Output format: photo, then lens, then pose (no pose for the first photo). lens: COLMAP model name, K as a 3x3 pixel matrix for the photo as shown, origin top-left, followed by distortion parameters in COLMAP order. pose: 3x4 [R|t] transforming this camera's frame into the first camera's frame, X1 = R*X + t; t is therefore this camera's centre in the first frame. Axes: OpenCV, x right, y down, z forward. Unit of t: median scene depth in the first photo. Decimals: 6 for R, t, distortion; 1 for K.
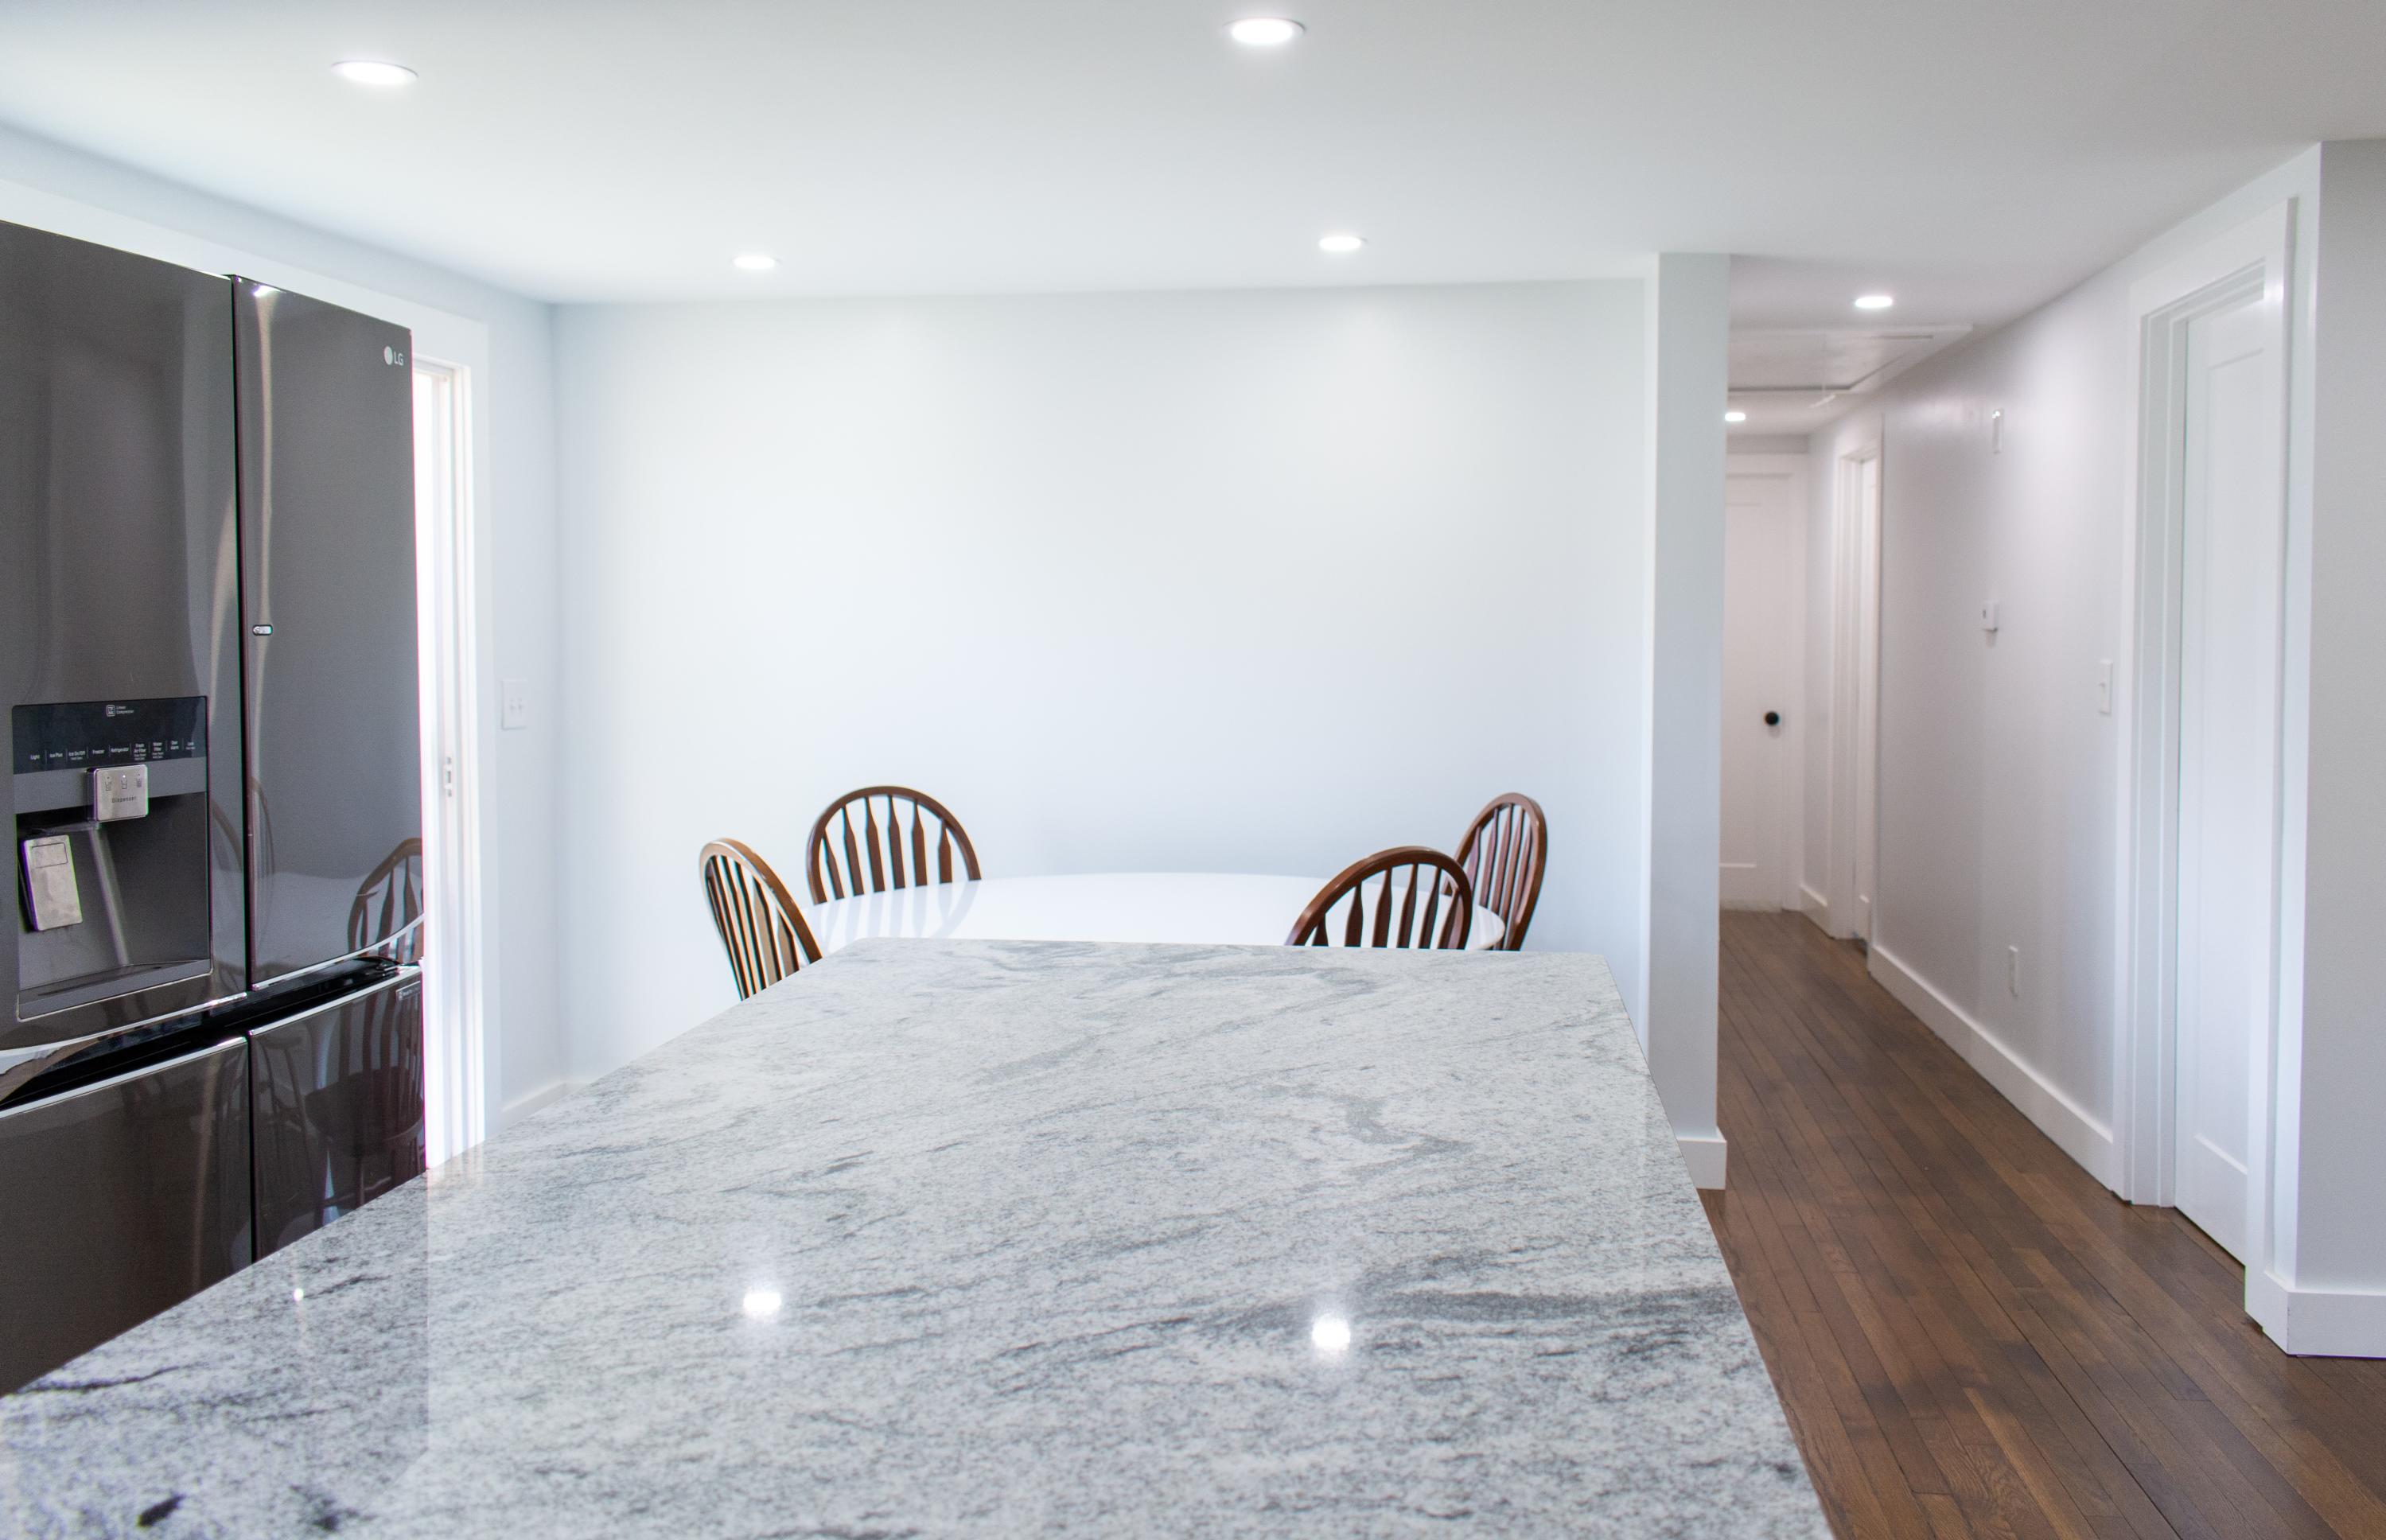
lens RADIAL K [[1918.4, 0, 1193.0], [0, 1918.4, 770.0], [0, 0, 1]] dist [0.000830, 0.009275]
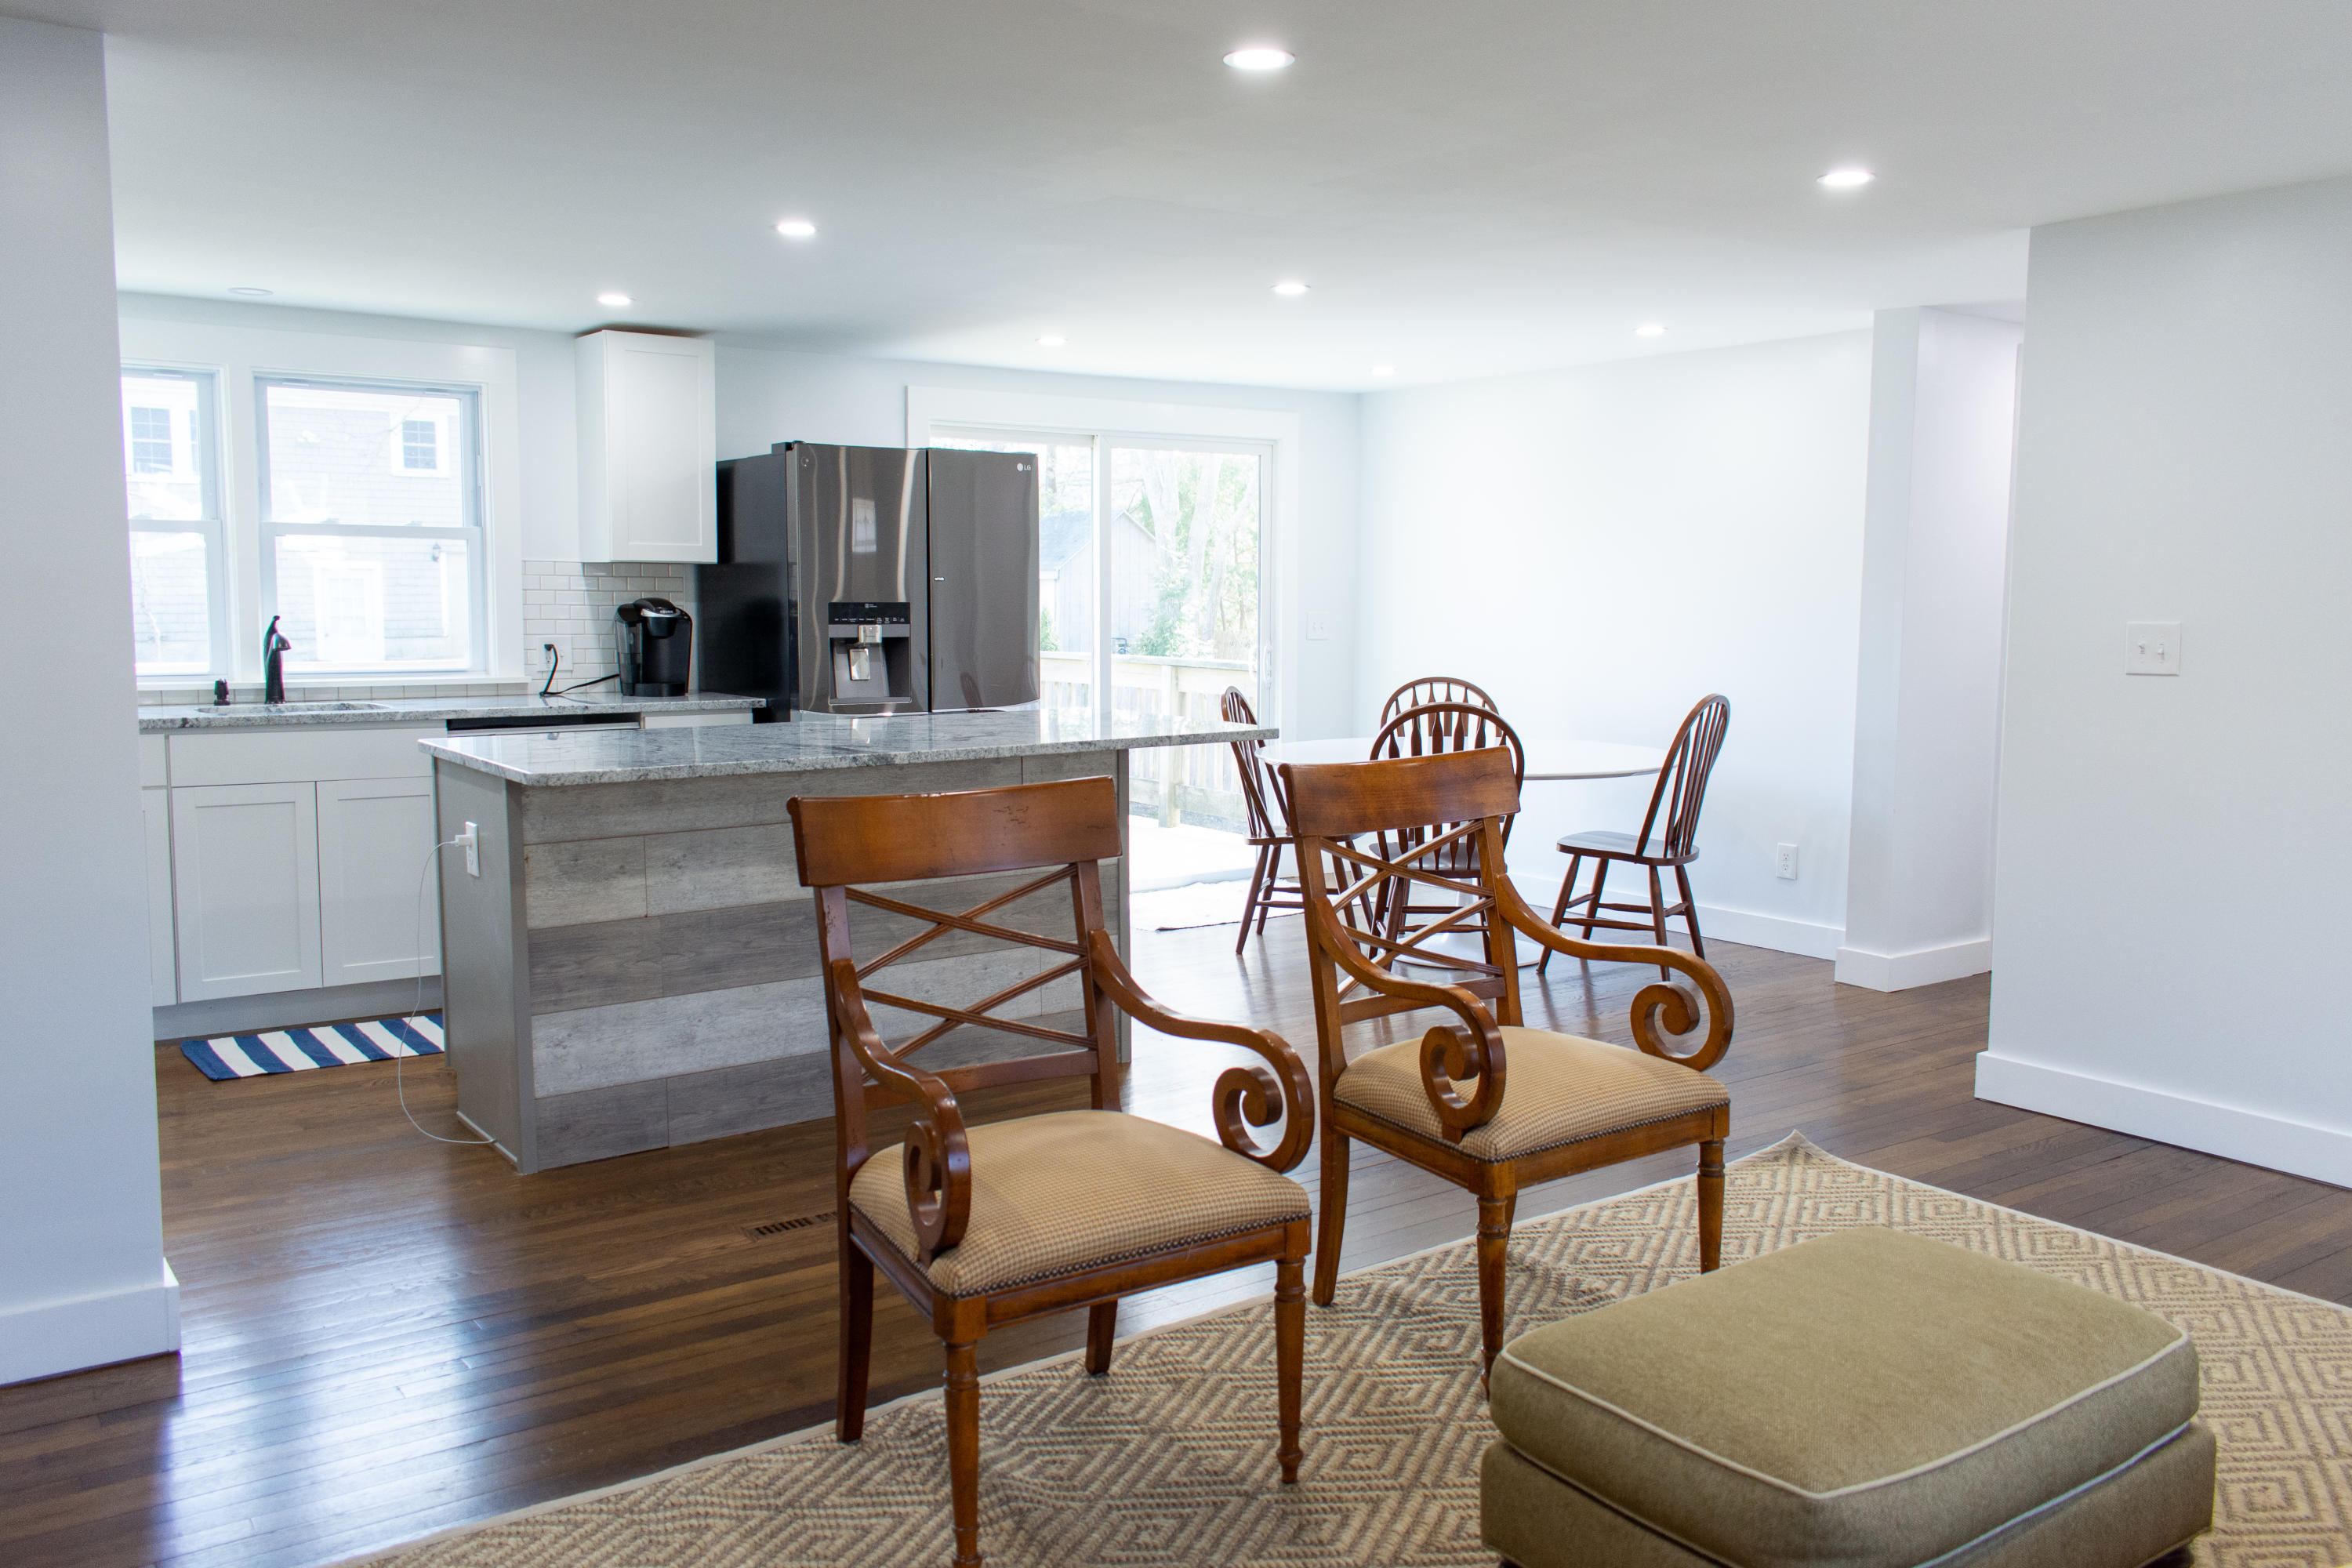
lens RADIAL K [[1851.0, 0, 1176.0], [0, 1851.0, 784.0], [0, 0, 1]] dist [0.009697, 0.006115]
pose [[0.674974, 0.079657, -0.733529, 1.452228], [-0.059457, 0.996794, 0.053535, 0.047869], [0.735442, 0.007479, 0.677546, -0.441440]]
